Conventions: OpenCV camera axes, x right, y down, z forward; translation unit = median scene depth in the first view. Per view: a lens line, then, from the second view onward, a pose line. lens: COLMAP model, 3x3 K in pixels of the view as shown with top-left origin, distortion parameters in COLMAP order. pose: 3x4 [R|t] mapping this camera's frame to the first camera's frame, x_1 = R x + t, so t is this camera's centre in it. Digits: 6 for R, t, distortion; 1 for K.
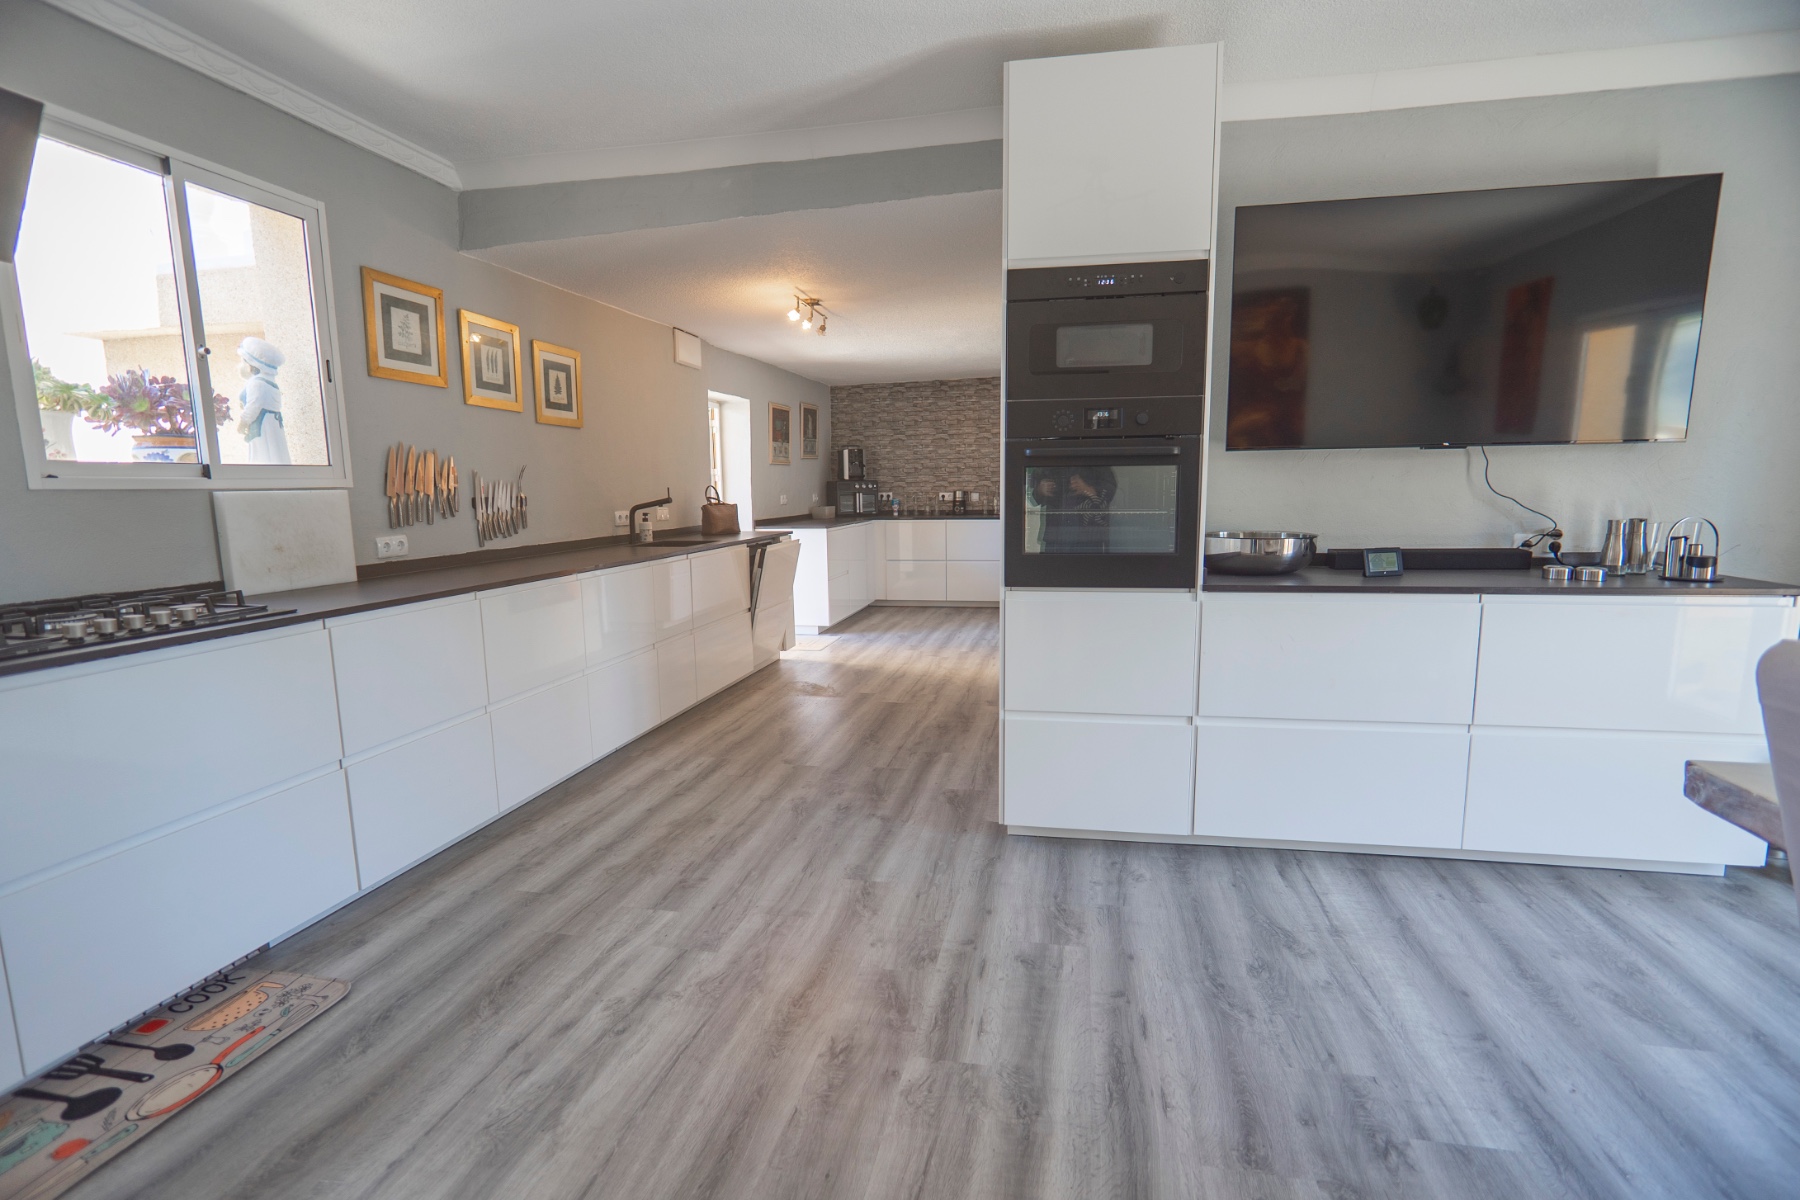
lens RADIAL K [[857.2, 0, 902.5], [0, 857.2, 606.3], [0, 0, 1]] dist [-0.017416, 0.007466]
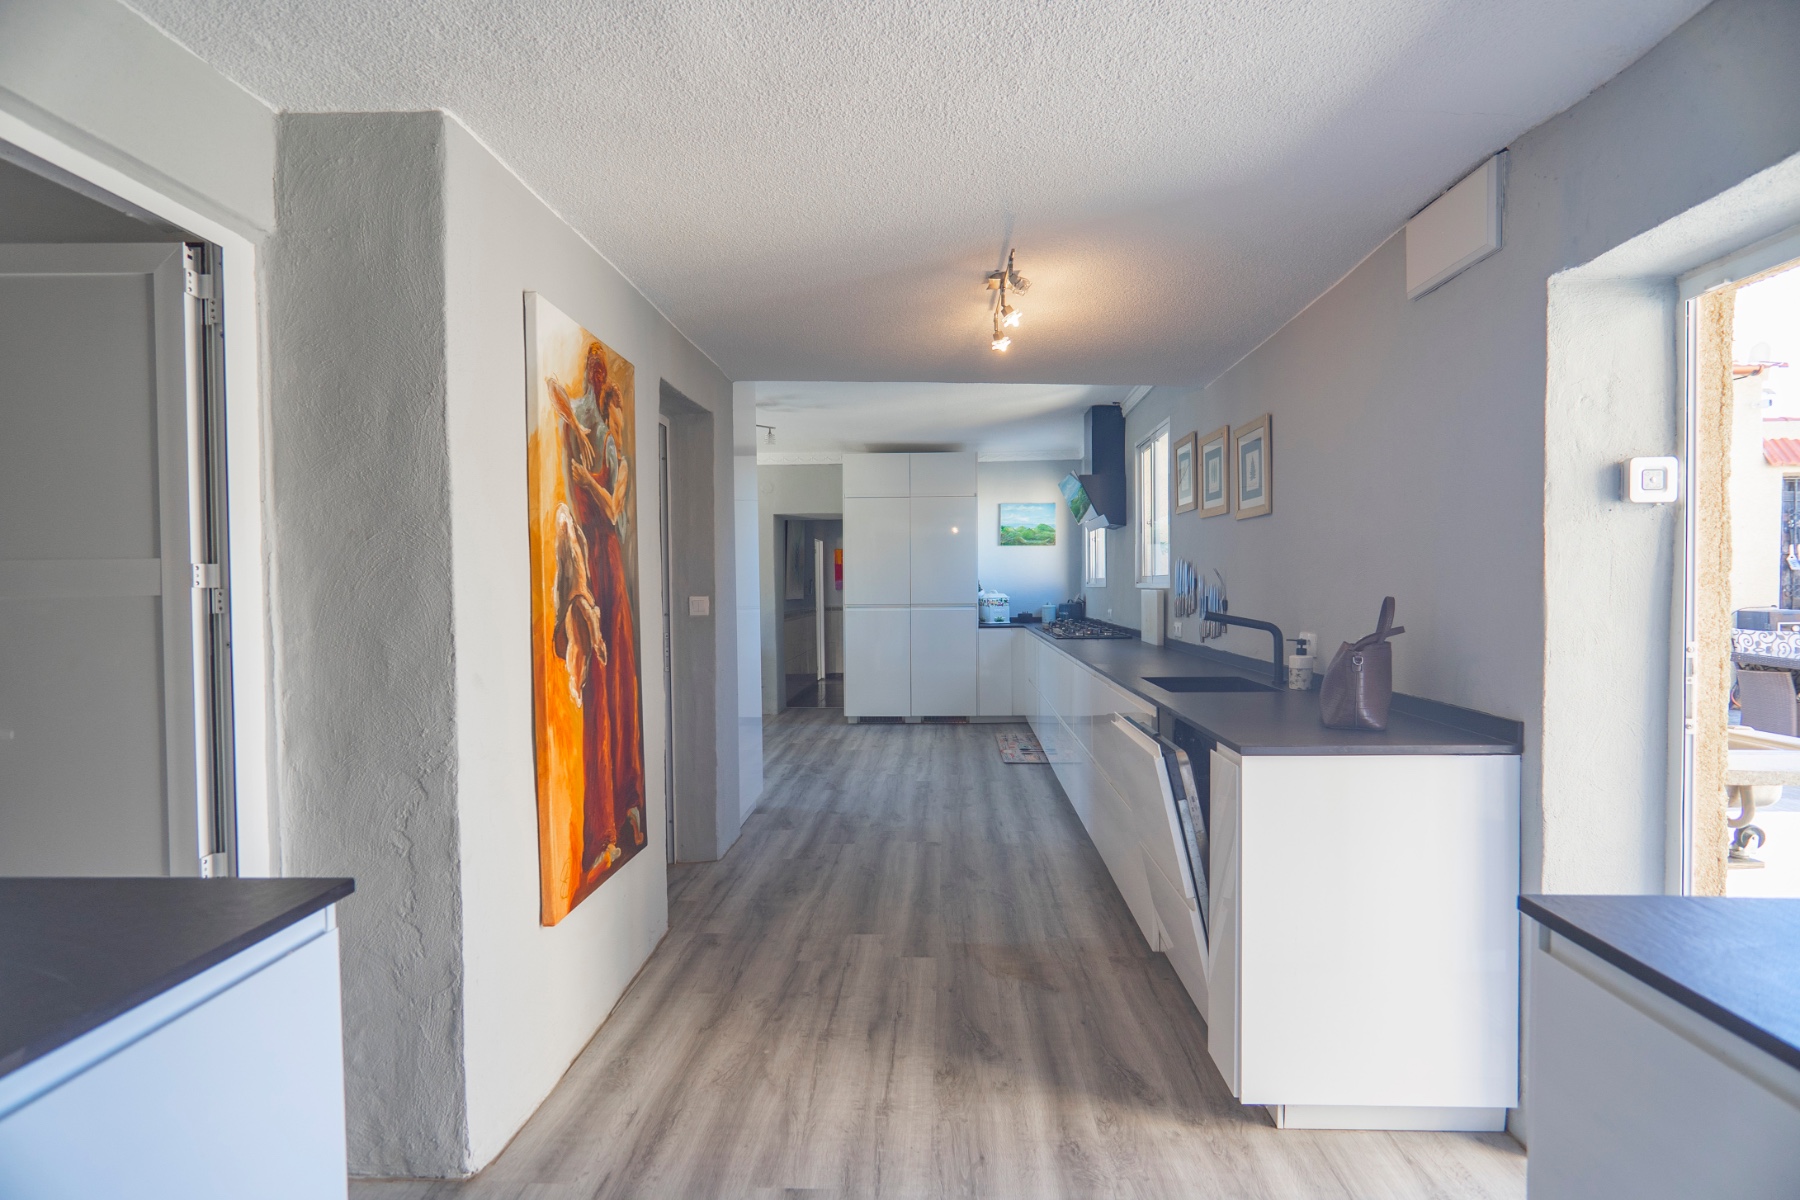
lens RADIAL K [[857.2, 0, 907.8], [0, 857.2, 605.3], [0, 0, 1]] dist [-0.017416, 0.007466]
pose [[-0.987055, 0.026781, -0.158128, 0.085232], [0.000417, 0.986385, 0.164453, -0.388783], [0.160379, 0.162258, -0.973628, 2.594898]]
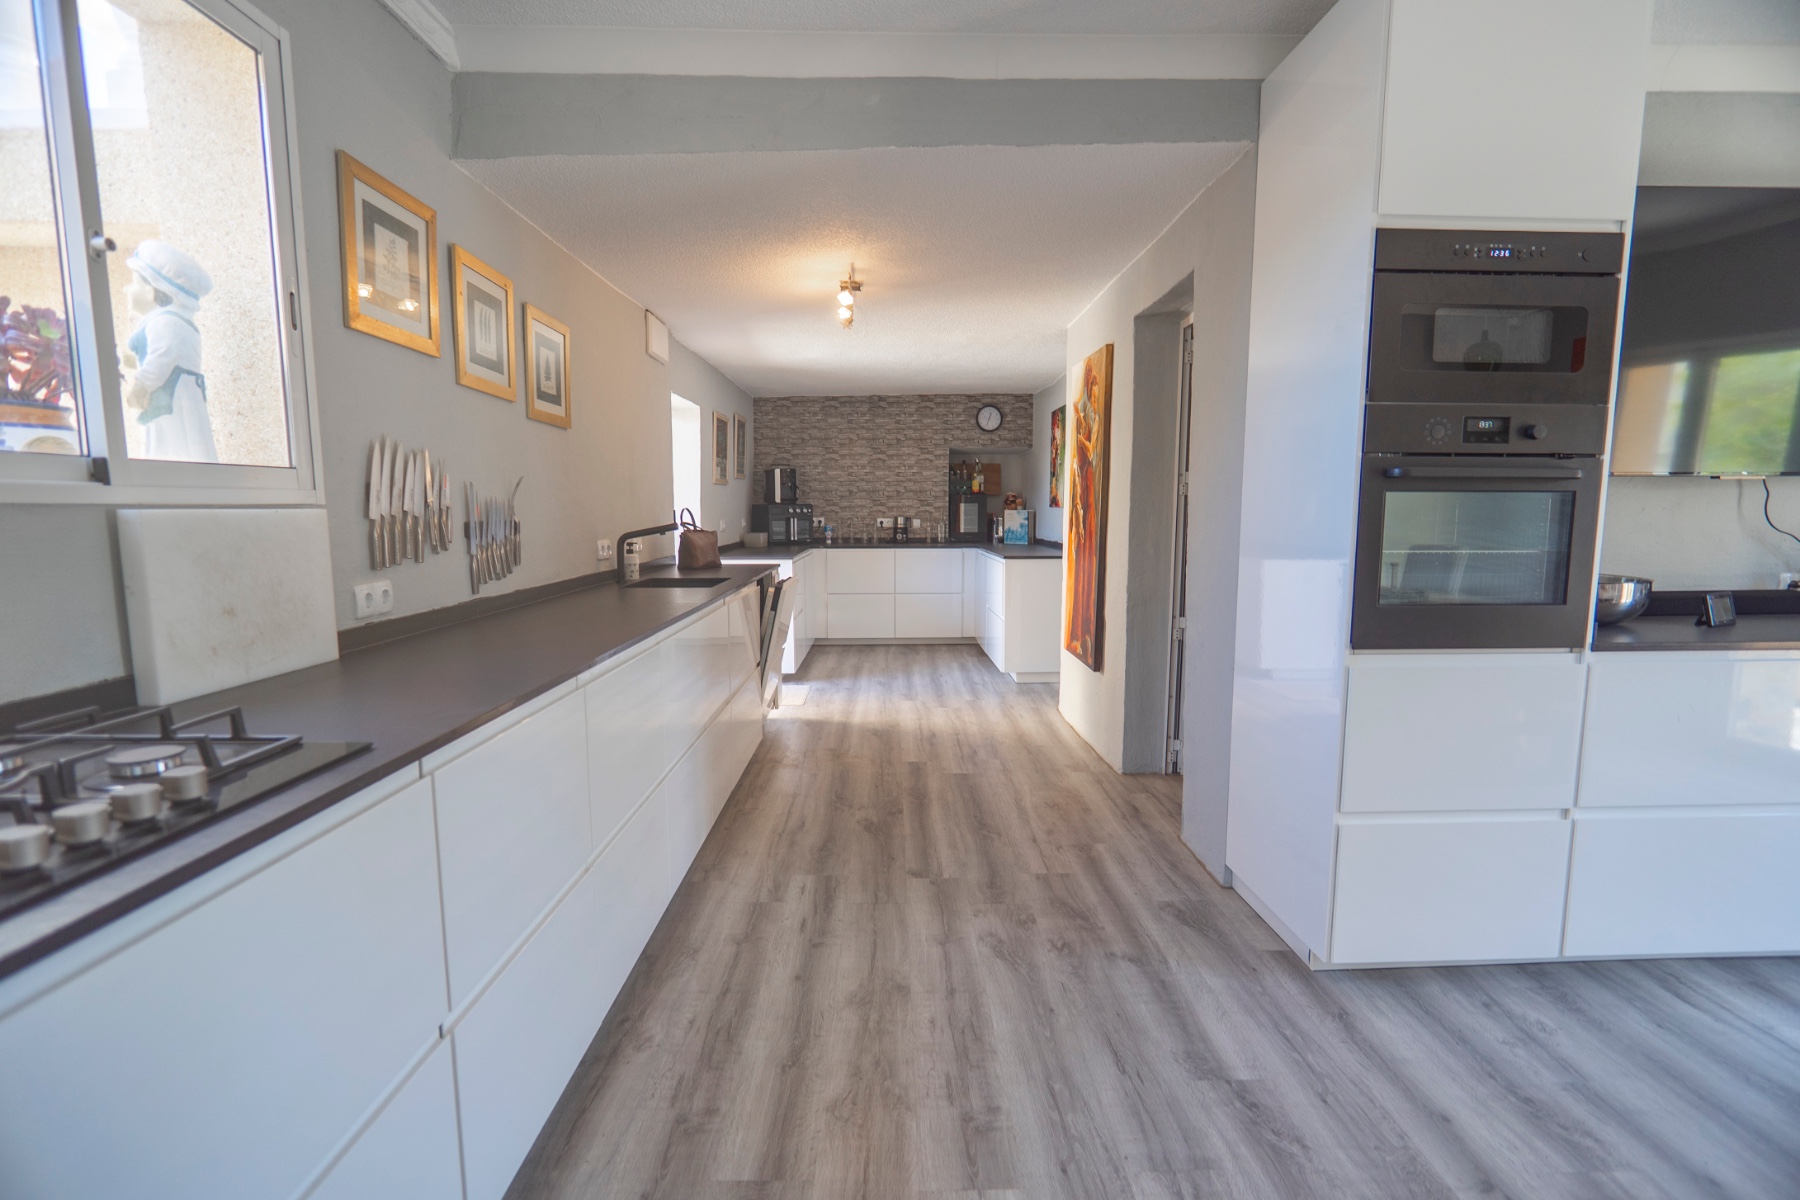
lens RADIAL K [[857.2, 0, 904.1], [0, 857.2, 605.8], [0, 0, 1]] dist [-0.017416, 0.007466]
pose [[0.974853, -0.012467, 0.222501, -0.398418], [0.018978, 0.999451, -0.027151, -0.044916], [-0.222040, 0.030690, 0.974554, 0.332825]]
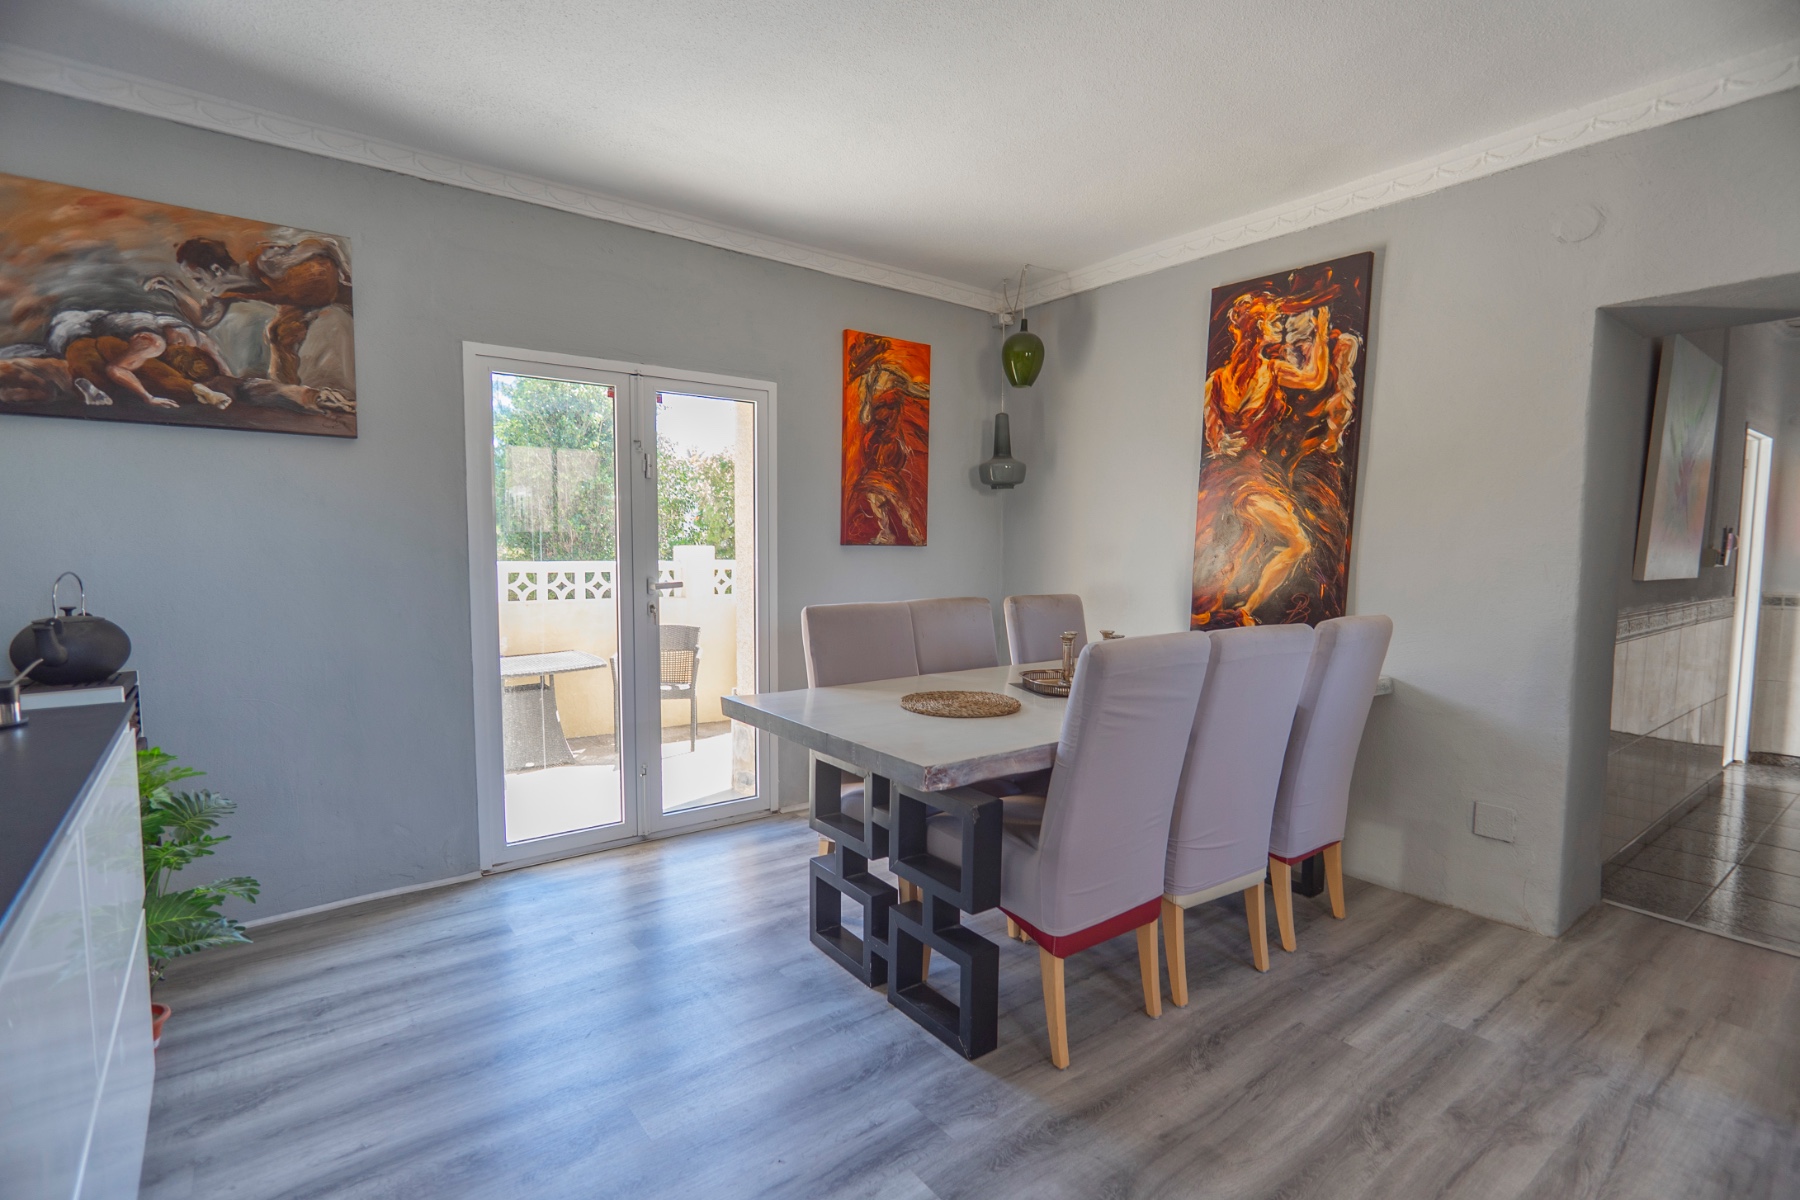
lens RADIAL K [[857.2, 0, 906.0], [0, 857.2, 608.0], [0, 0, 1]] dist [-0.017416, 0.007466]
pose [[-0.759461, -0.044096, 0.649056, 0.027270], [0.094097, 0.979762, 0.176667, -0.139488], [-0.643711, 0.195246, -0.739942, 0.874457]]
